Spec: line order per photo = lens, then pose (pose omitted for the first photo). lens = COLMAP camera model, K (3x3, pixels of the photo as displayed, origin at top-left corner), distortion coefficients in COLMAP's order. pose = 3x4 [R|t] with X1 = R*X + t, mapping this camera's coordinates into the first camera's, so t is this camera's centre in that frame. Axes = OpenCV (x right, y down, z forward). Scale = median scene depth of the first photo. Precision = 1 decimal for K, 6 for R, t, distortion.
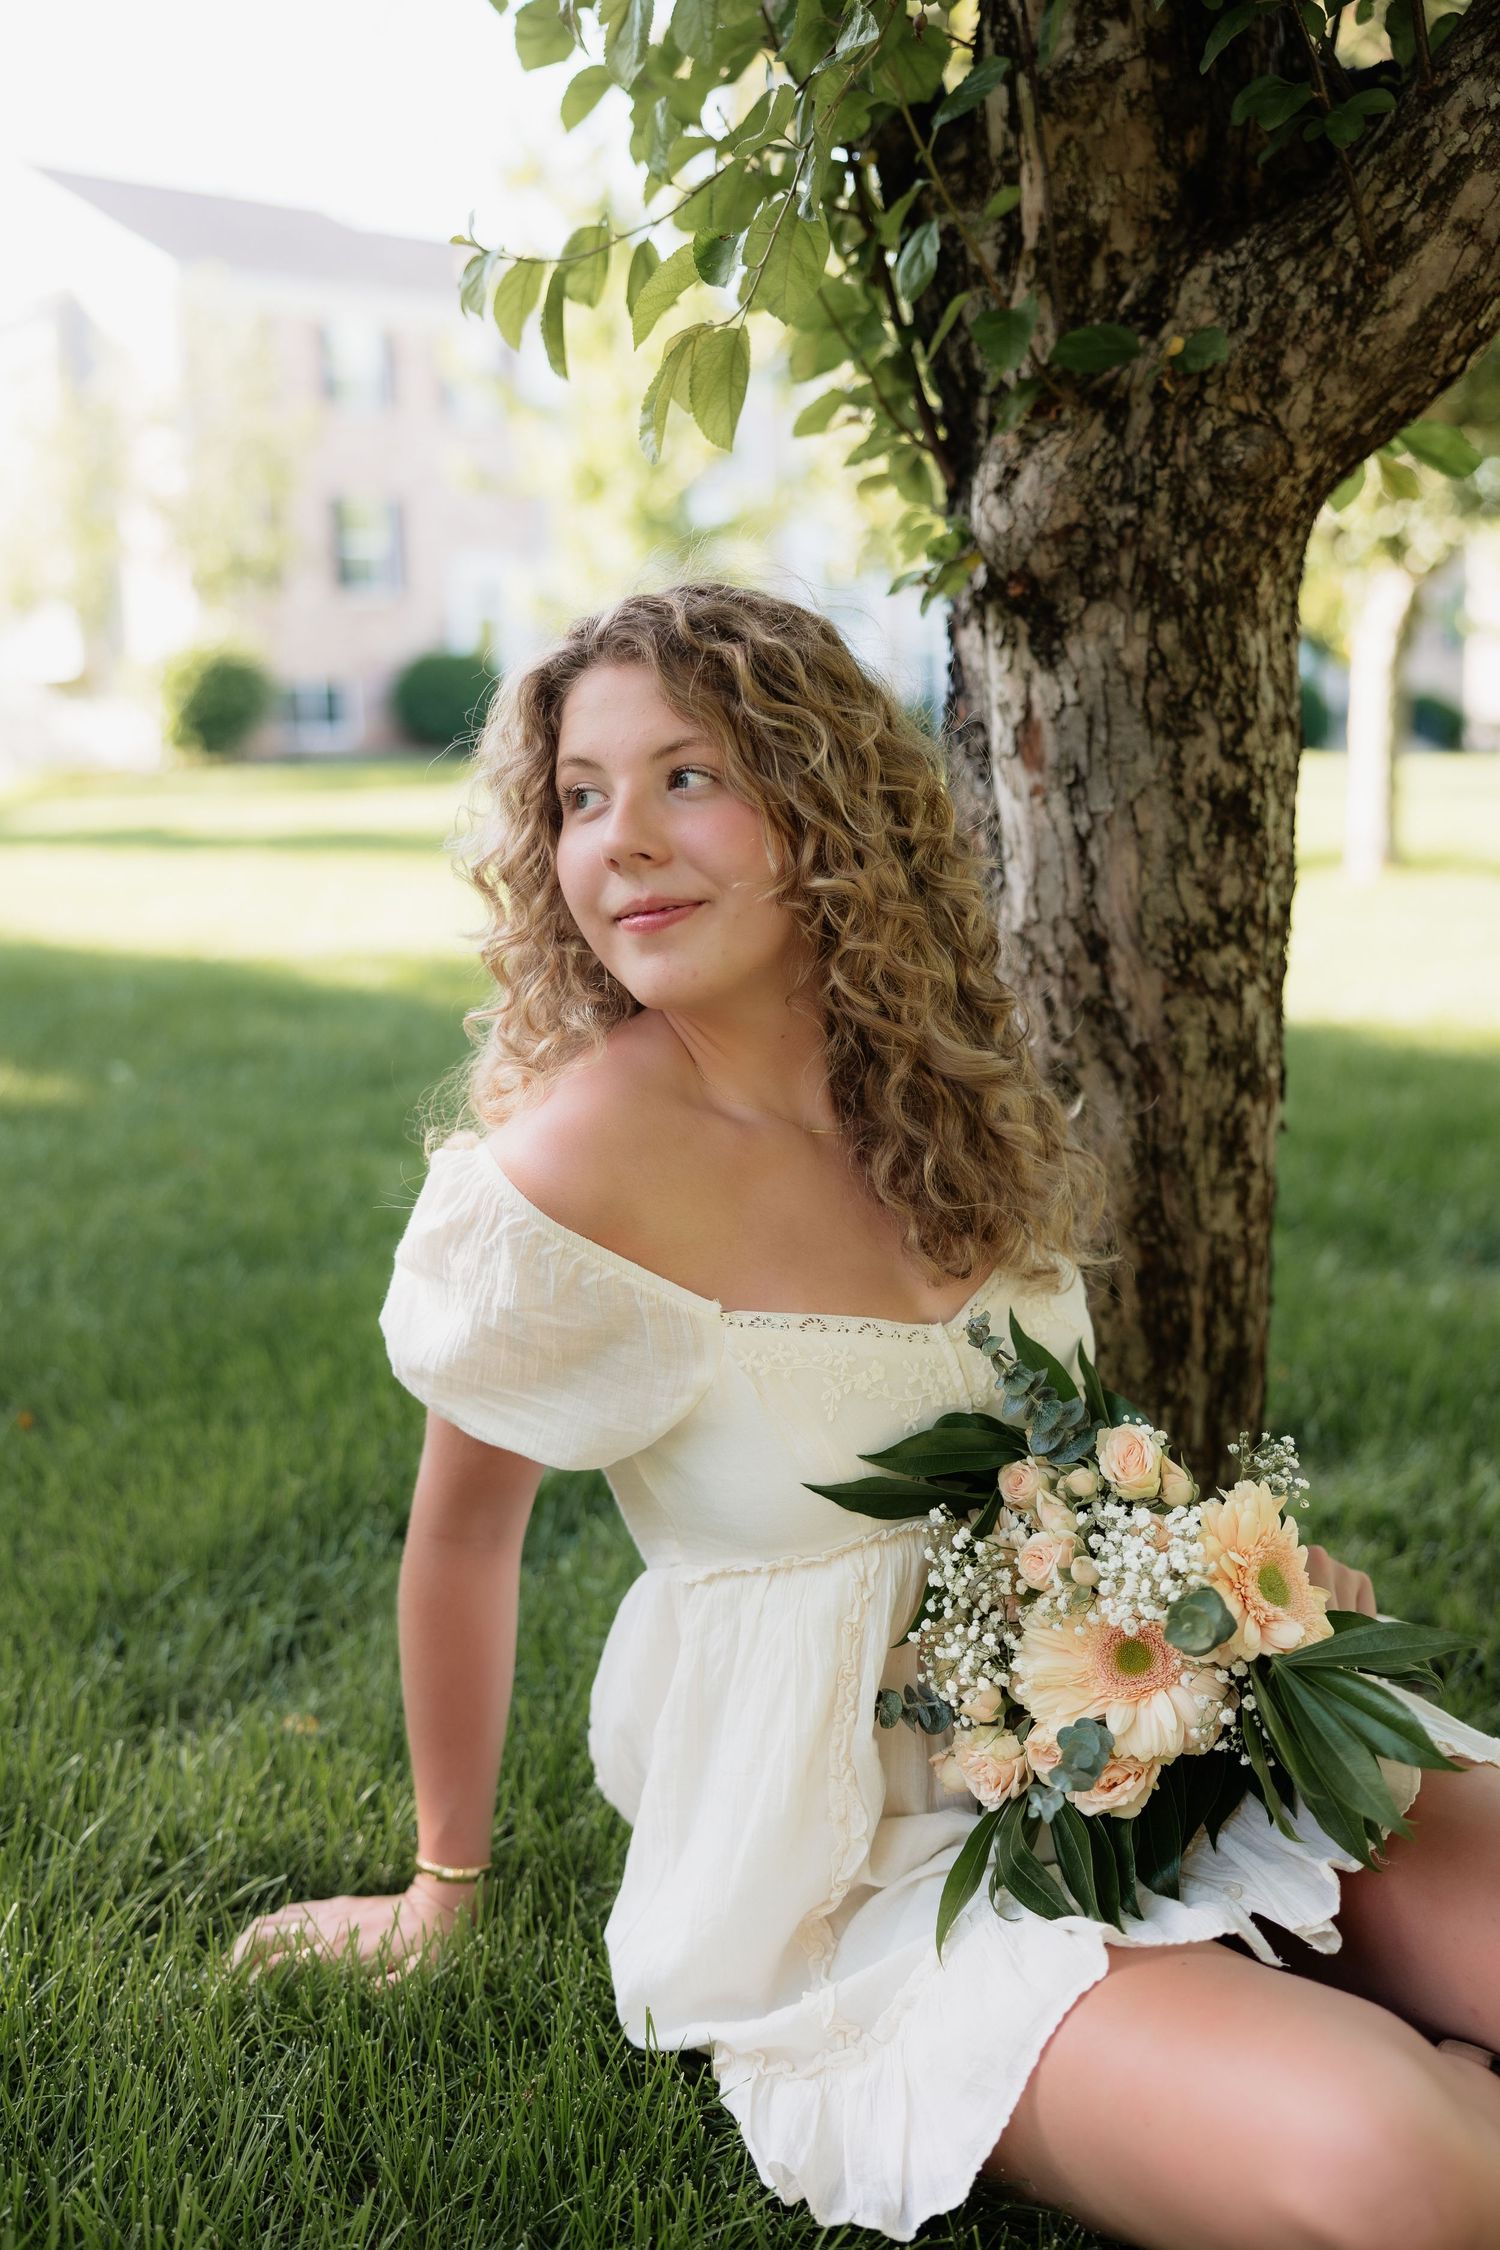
lens RADIAL K [[2322.3, 0, 750.0], [0, 2322.3, 1125.0], [0, 0, 1]] dist [0.000406, 0.006258]
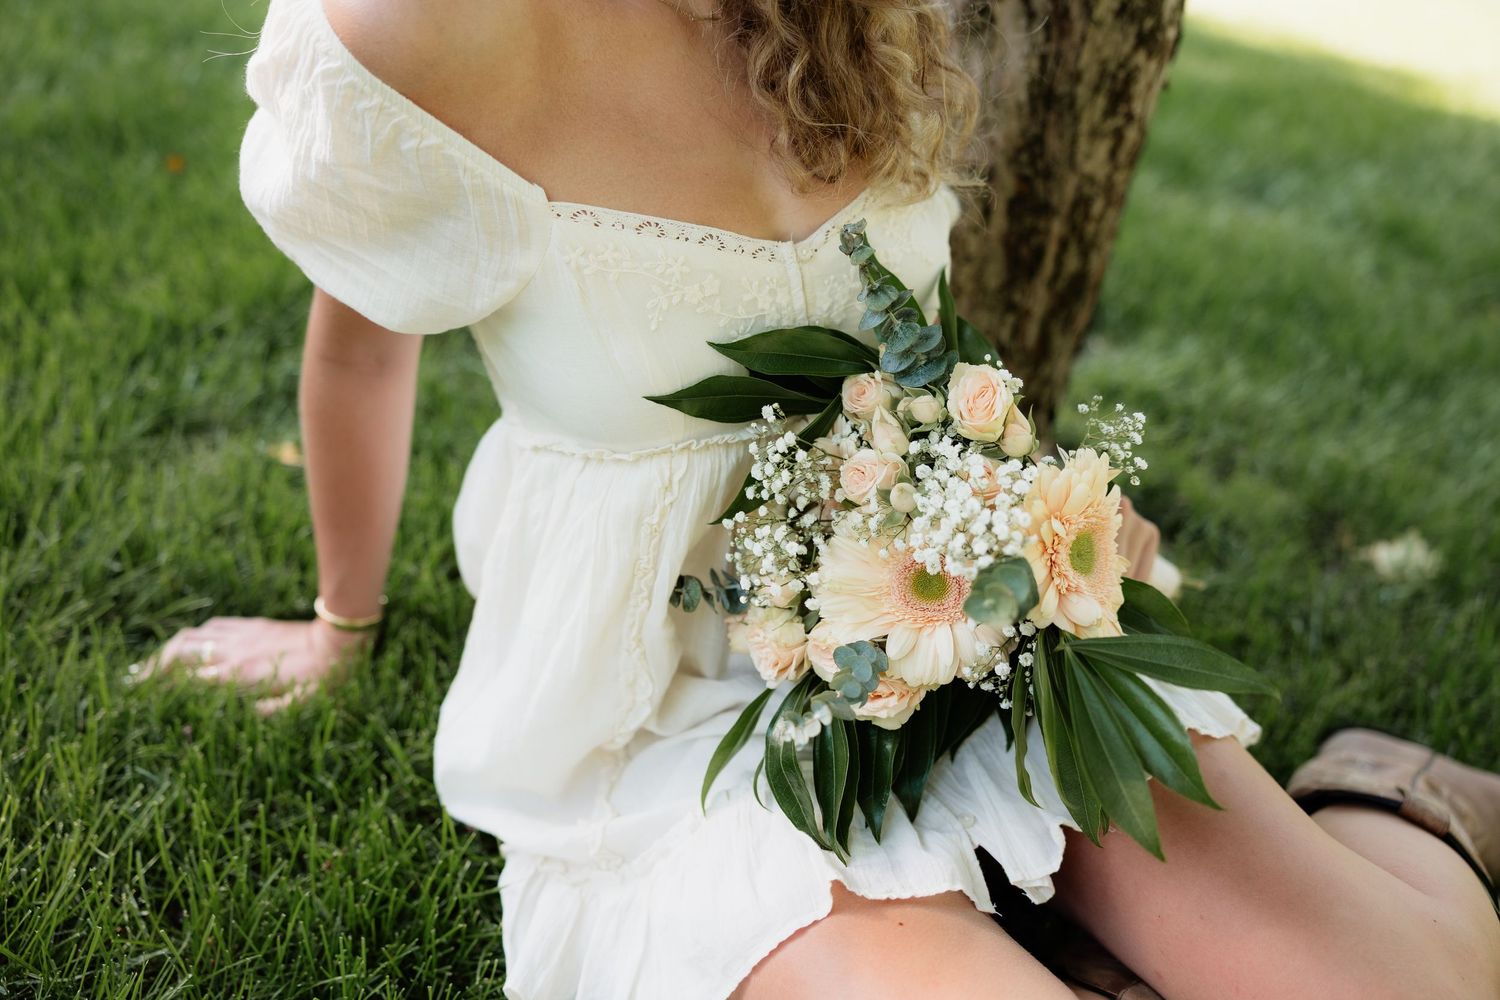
lens RADIAL K [[1302.0, 0, 748.6], [0, 1302.0, 491.3], [0, 0, 1]] dist [-0.042612, 0.101101]
pose [[0.988347, 0.152037, 0.007432, 0.062354], [-0.145437, 0.928778, 0.340911, -0.001551], [0.044928, -0.338019, 0.940066, 0.378387]]
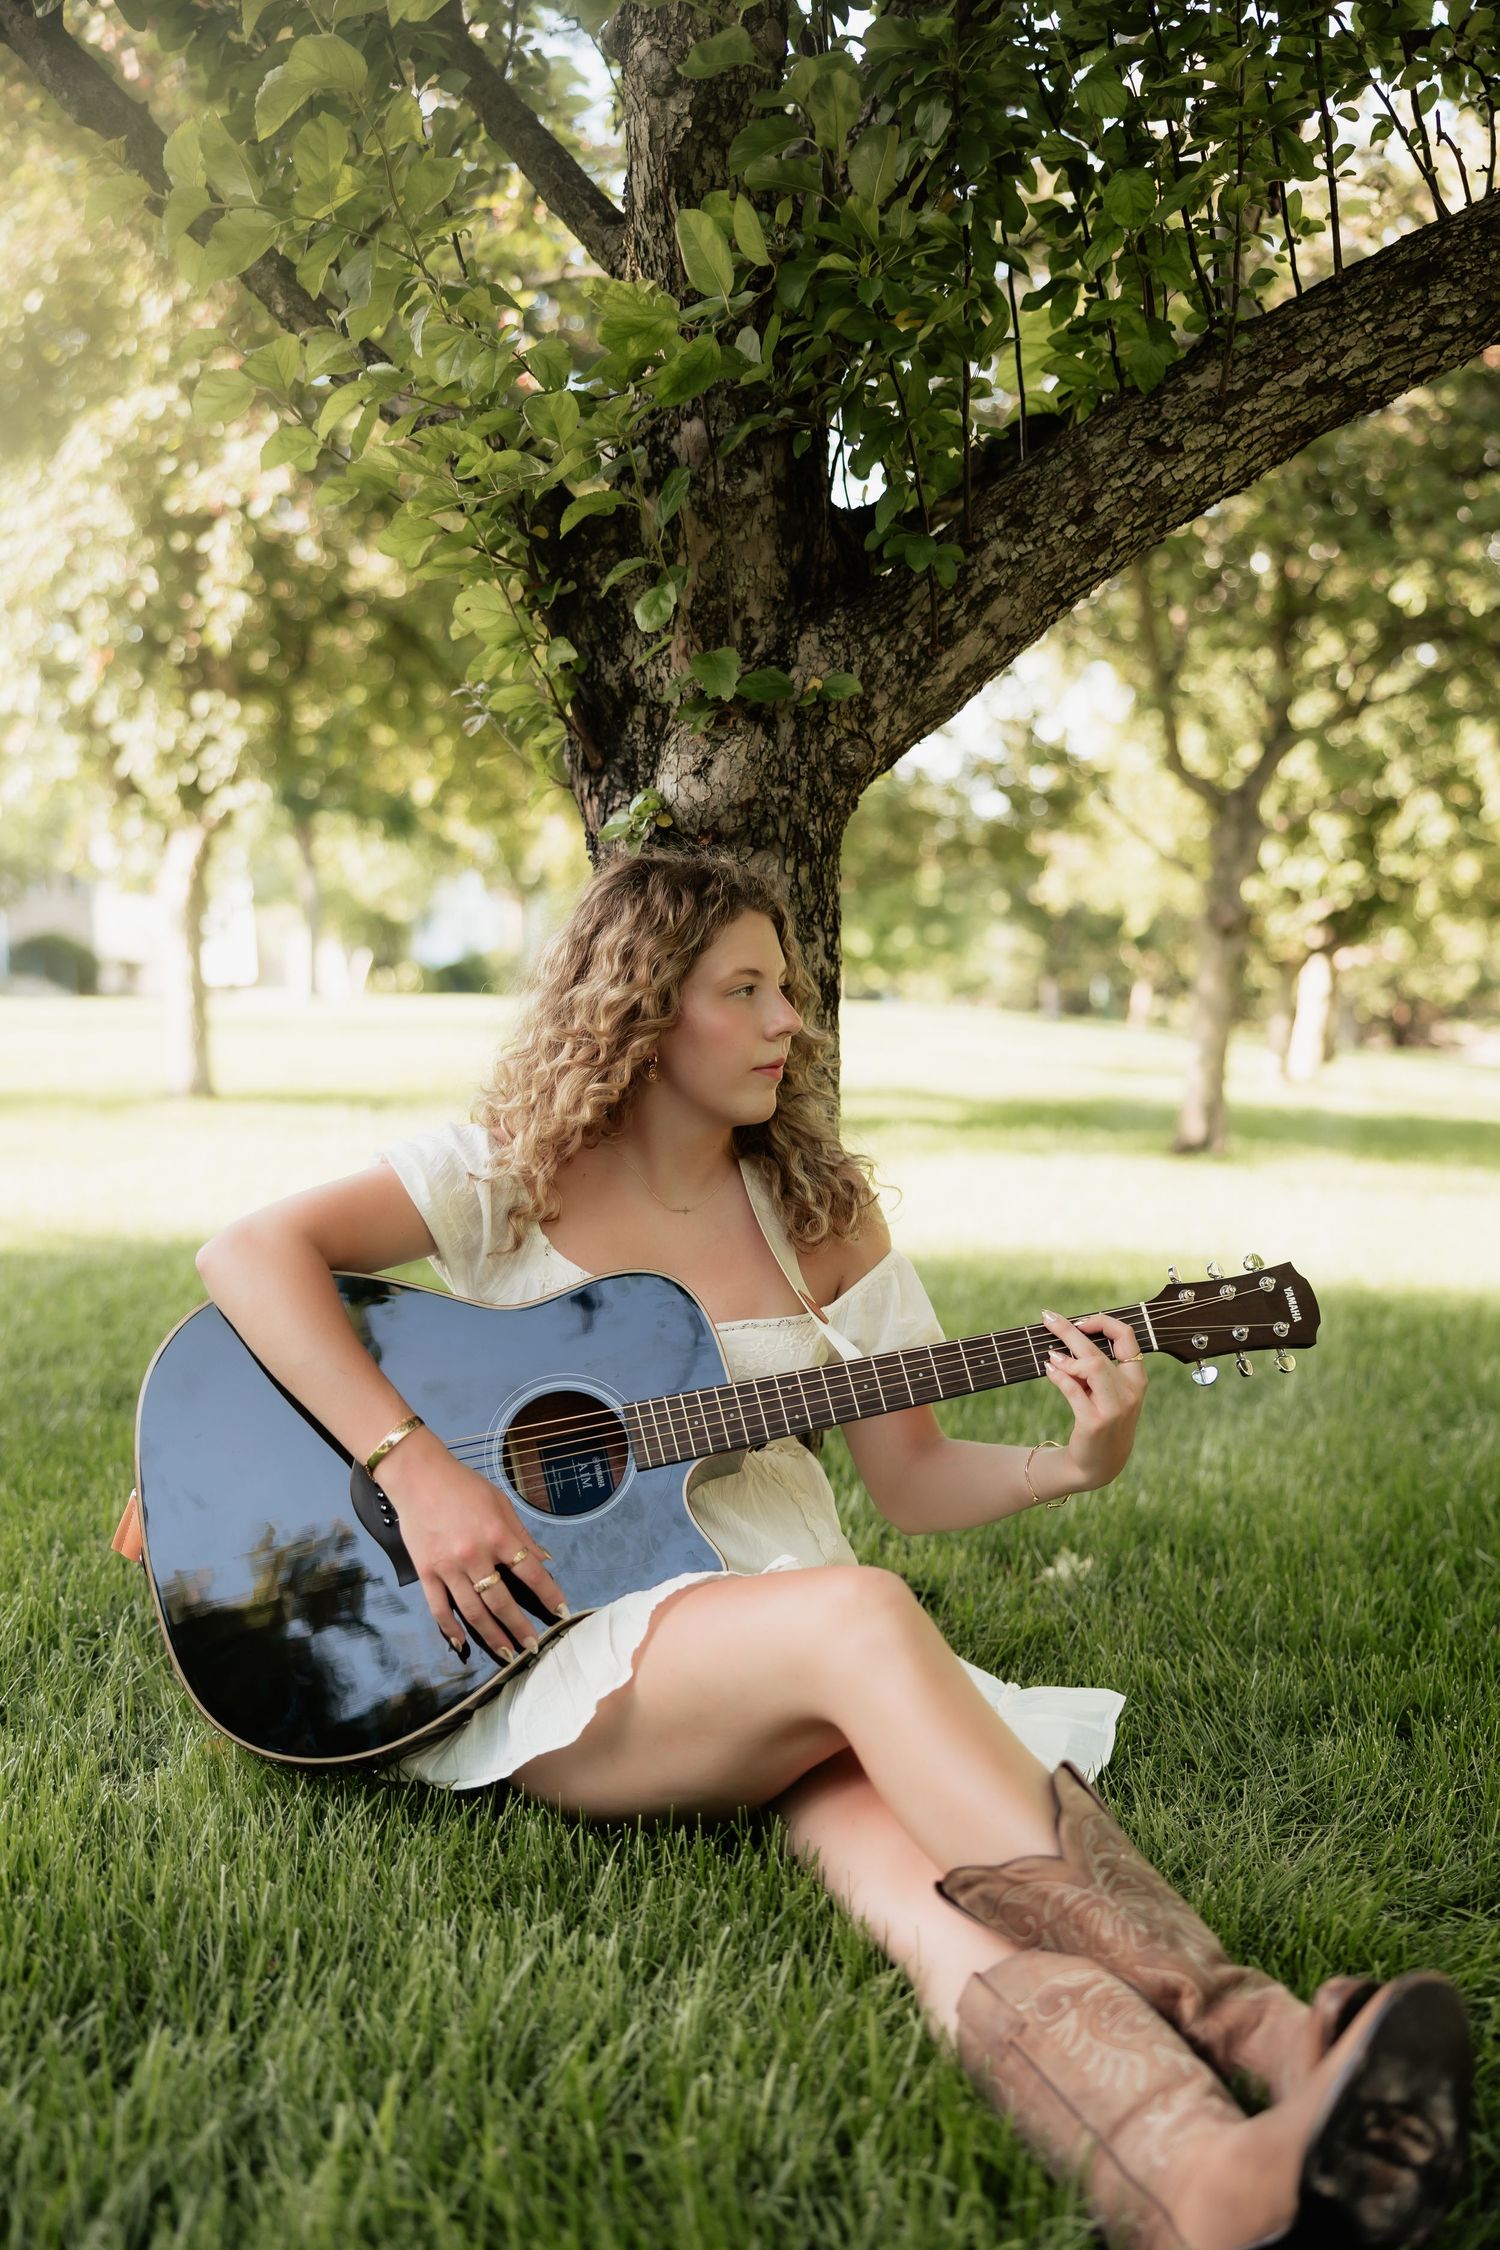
lens RADIAL K [[2387.5, 0, 744.7], [0, 2387.5, 1169.0], [0, 0, 1]] dist [0.003919, 0.021023]
pose [[0.840417, -0.050433, 0.539588, -0.691908], [0.097281, 0.993527, -0.058657, 0.062478], [-0.533137, 0.101788, 0.839883, -0.242749]]
